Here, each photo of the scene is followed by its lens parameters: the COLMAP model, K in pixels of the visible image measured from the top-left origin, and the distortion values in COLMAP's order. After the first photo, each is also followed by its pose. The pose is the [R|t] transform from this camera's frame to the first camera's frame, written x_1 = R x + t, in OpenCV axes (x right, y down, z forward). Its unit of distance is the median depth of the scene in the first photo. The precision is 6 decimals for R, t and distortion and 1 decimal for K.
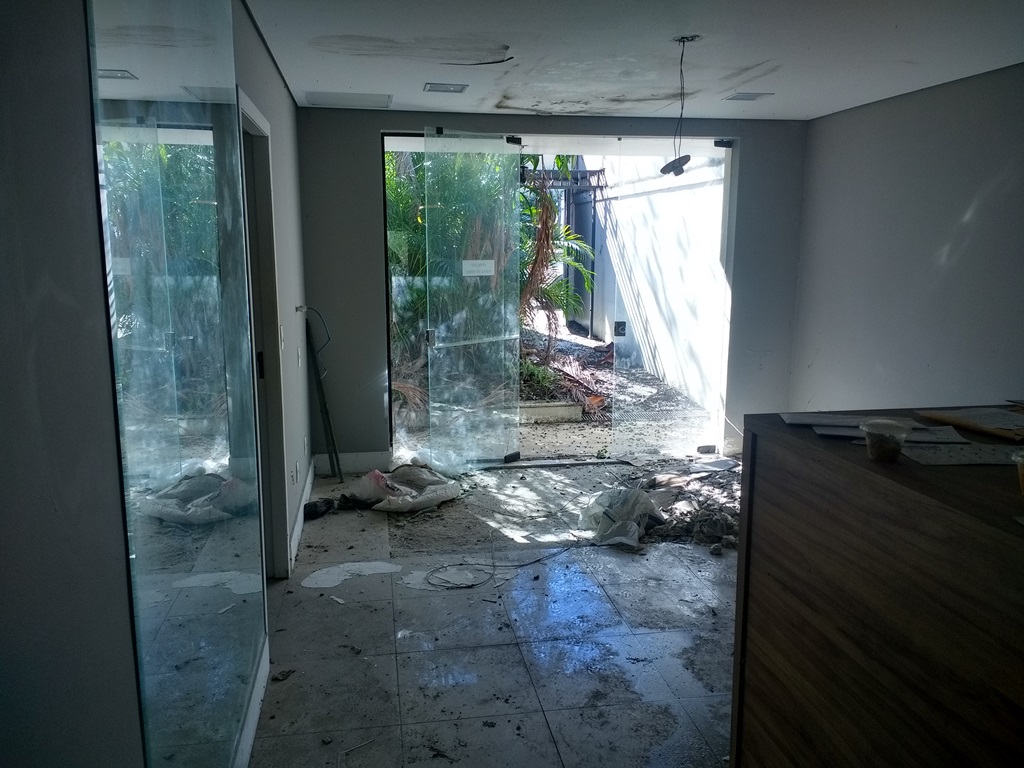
lens RADIAL K [[813.9, 0, 511.0], [0, 813.9, 389.5], [0, 0, 1]] dist [0.110893, -0.167920]
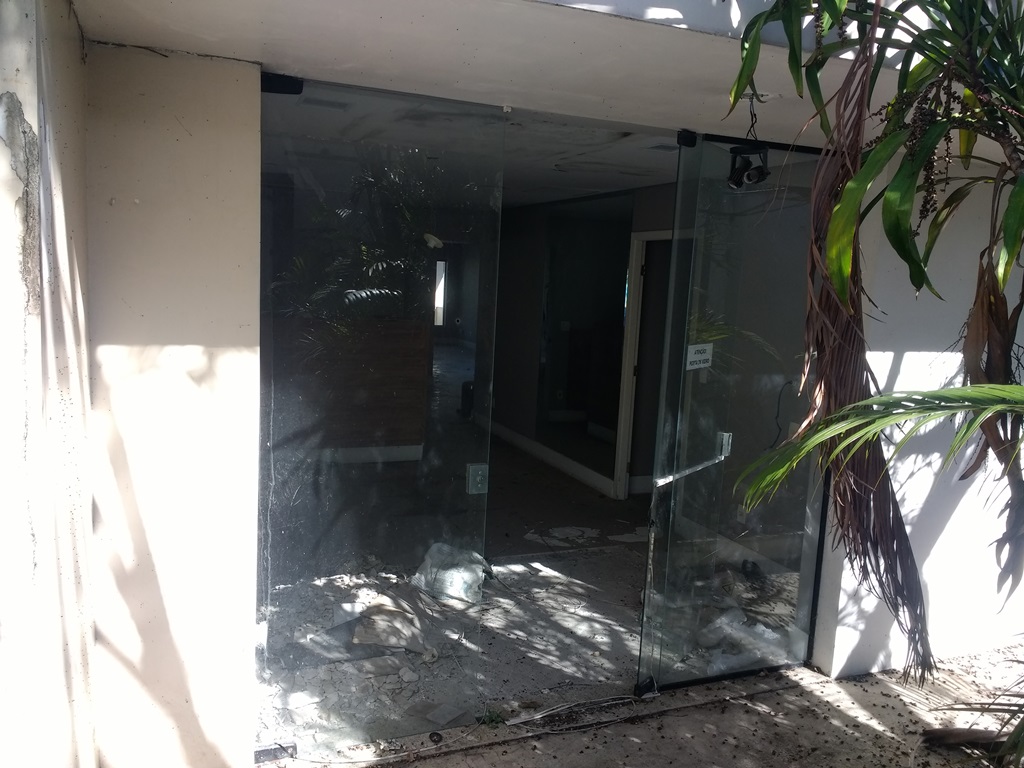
lens RADIAL K [[813.9, 0, 511.0], [0, 813.9, 389.5], [0, 0, 1]] dist [0.110893, -0.167920]
pose [[-0.973741, -0.017315, -0.227000, 0.279880], [-0.086652, 0.950241, 0.299223, -0.341563], [0.210524, 0.311035, -0.926788, 1.776949]]
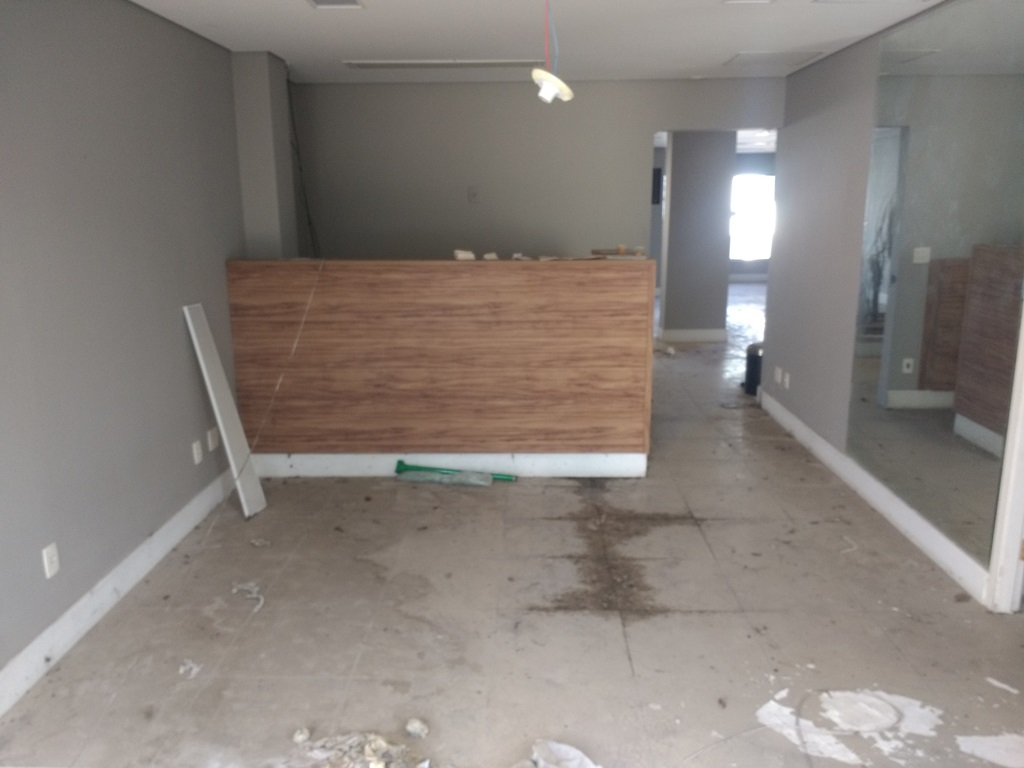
lens RADIAL K [[813.9, 0, 511.0], [0, 813.9, 389.5], [0, 0, 1]] dist [0.110893, -0.167920]
pose [[-0.980814, -0.039195, 0.190963, 0.069978], [0.038482, 0.921378, 0.386757, -0.226236], [-0.191108, 0.386686, -0.902193, 1.246914]]
